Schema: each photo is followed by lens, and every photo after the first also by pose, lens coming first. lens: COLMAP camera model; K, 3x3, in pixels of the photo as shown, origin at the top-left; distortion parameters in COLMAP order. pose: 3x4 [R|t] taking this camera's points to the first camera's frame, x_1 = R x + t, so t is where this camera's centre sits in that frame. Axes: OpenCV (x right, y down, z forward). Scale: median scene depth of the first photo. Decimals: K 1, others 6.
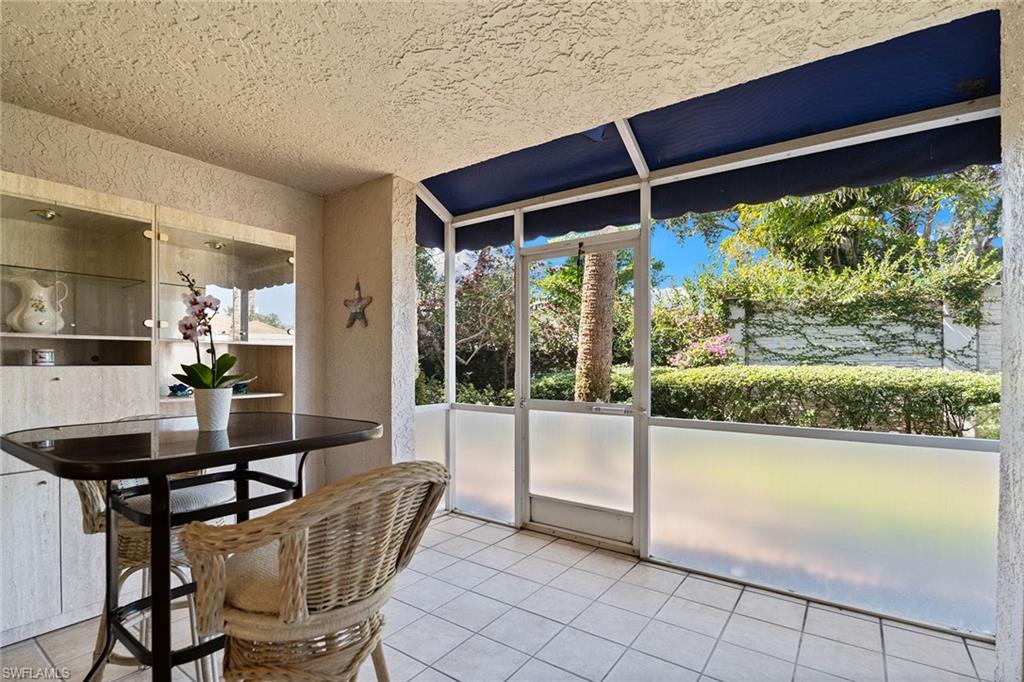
lens RADIAL K [[492.9, 0, 514.4], [0, 492.9, 360.8], [0, 0, 1]] dist [-0.009927, -0.001505]
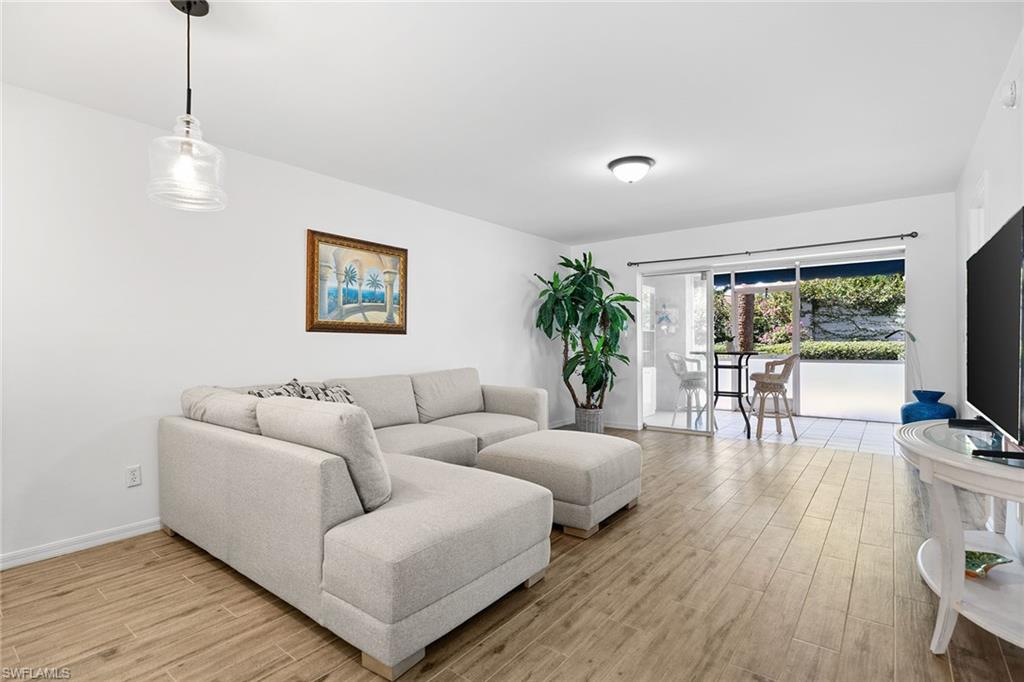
lens RADIAL K [[492.9, 0, 511.2], [0, 492.9, 340.6], [0, 0, 1]] dist [-0.009927, -0.001505]
pose [[0.998523, -0.004781, -0.054113, -0.410789], [0.004536, 0.999979, -0.004641, 0.009084], [0.054135, 0.004389, 0.998524, -0.610821]]
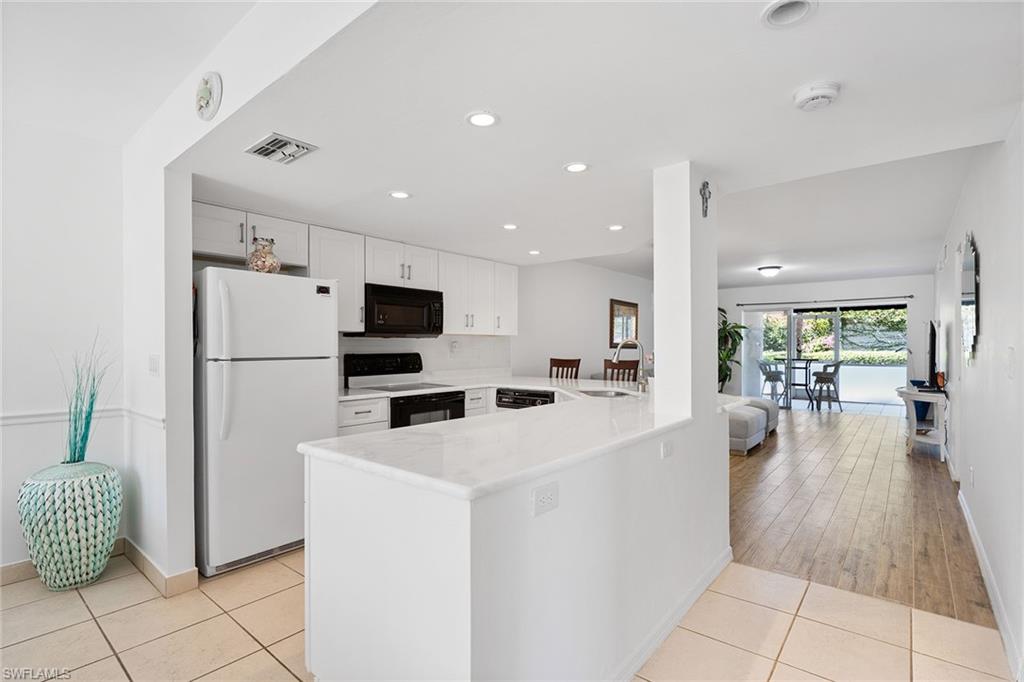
lens RADIAL K [[492.9, 0, 511.3], [0, 492.9, 343.0], [0, 0, 1]] dist [-0.009927, -0.001505]
pose [[0.997079, -0.001105, -0.076364, -0.748213], [0.000321, 0.999947, -0.010275, -0.003375], [0.076371, 0.010221, 0.997027, -1.127839]]
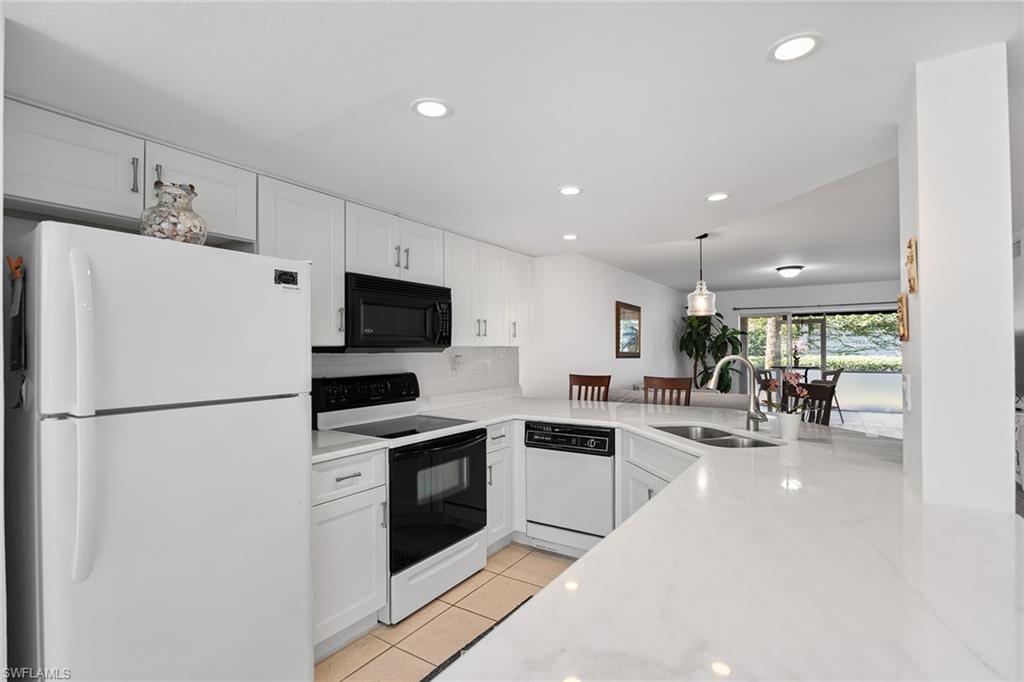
lens RADIAL K [[492.9, 0, 515.4], [0, 492.9, 342.0], [0, 0, 1]] dist [-0.009927, -0.001505]
pose [[0.999343, -0.004398, 0.035988, -0.829914], [0.005077, 0.999811, -0.018784, -0.015338], [-0.035899, 0.018955, 0.999176, -0.978615]]
